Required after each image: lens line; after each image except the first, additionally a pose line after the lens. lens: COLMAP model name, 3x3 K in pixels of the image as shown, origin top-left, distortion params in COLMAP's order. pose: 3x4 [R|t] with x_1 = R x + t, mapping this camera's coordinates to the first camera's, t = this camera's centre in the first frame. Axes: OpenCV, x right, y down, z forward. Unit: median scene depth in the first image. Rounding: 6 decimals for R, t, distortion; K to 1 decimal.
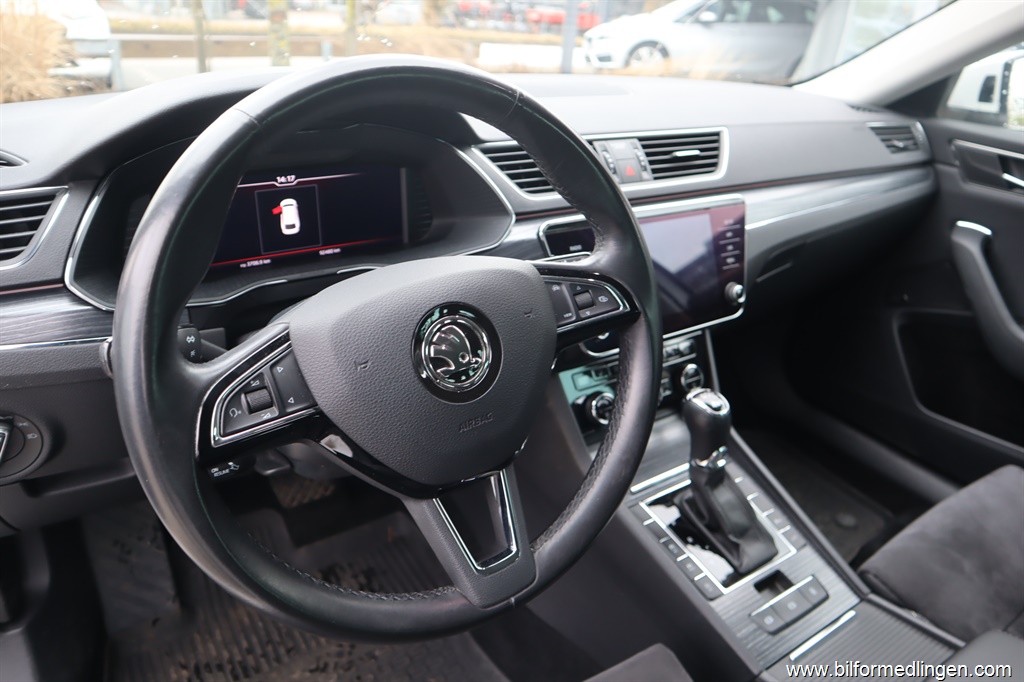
lens RADIAL K [[692.4, 0, 506.2], [0, 692.4, 342.8], [0, 0, 1]] dist [-0.116332, 0.067353]
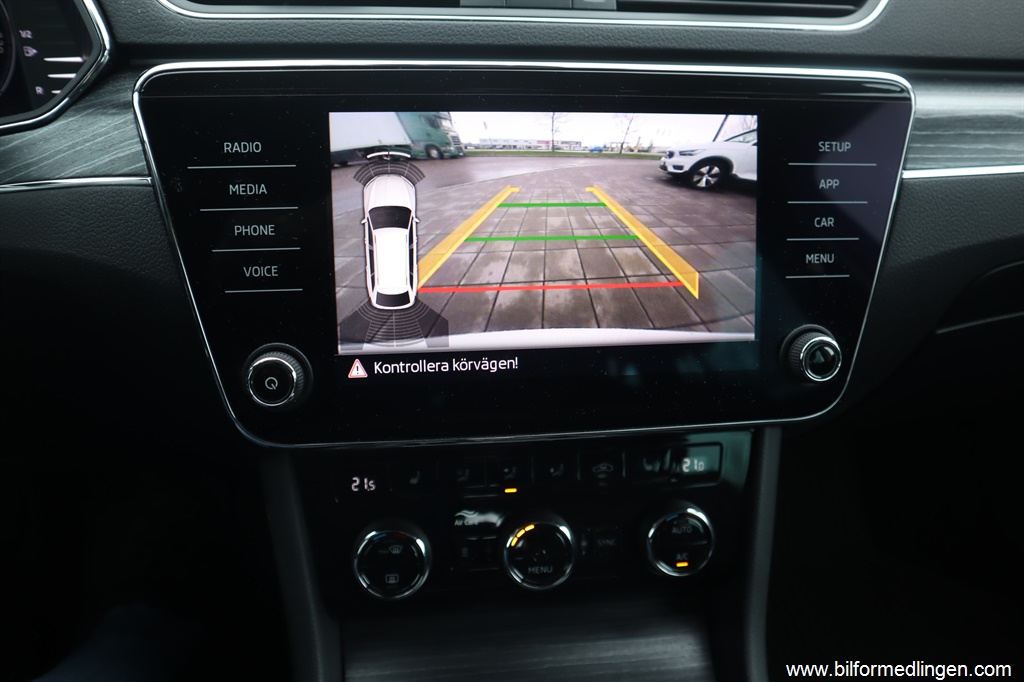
lens RADIAL K [[692.4, 0, 506.2], [0, 692.4, 342.8], [0, 0, 1]] dist [-0.116332, 0.067353]
pose [[0.895460, 0.206053, -0.394579, 0.377476], [-0.185498, 0.978513, 0.090018, -0.092346], [0.404649, -0.007414, 0.914442, 0.711667]]
